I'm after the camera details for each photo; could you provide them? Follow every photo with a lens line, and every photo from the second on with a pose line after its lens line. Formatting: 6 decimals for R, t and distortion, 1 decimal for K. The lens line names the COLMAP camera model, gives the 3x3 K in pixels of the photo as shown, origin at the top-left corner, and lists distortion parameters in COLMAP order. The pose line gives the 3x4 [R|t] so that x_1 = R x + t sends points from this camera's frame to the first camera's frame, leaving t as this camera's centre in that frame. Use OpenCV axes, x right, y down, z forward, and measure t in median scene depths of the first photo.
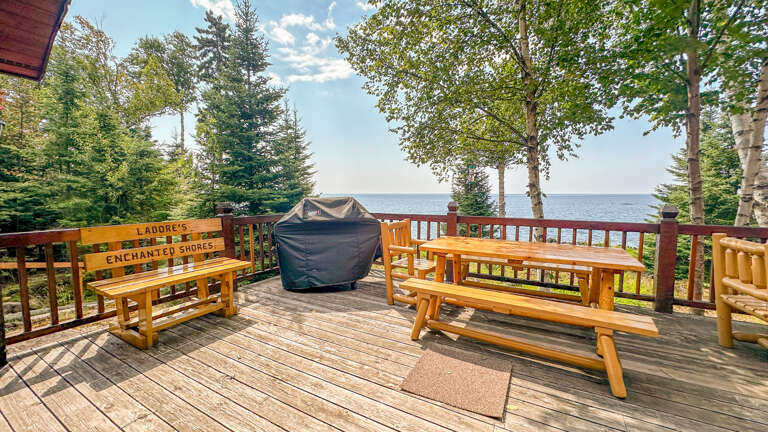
lens RADIAL K [[276.6, 0, 384.8], [0, 276.6, 212.9], [0, 0, 1]] dist [-0.000457, -0.000055]
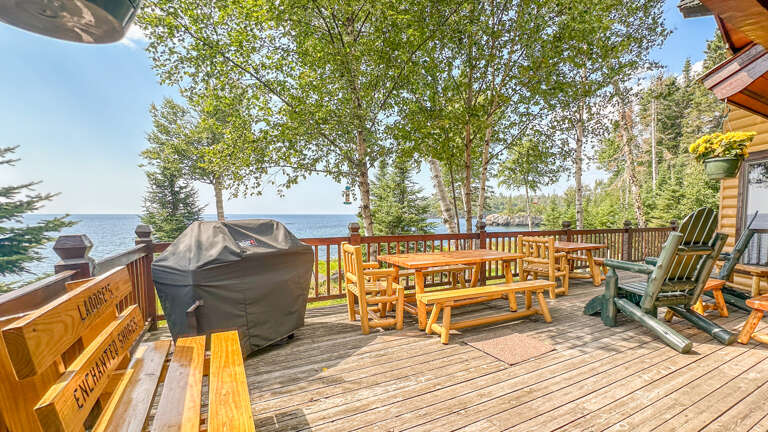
lens RADIAL K [[313.6, 0, 391.8], [0, 313.6, 219.4], [0, 0, 1]] dist [-0.000732, 0.000337]
pose [[0.585439, -0.011314, 0.810637, -0.692300], [0.052878, 0.998306, -0.024255, -0.022425], [-0.808990, 0.057065, 0.585046, 0.257078]]
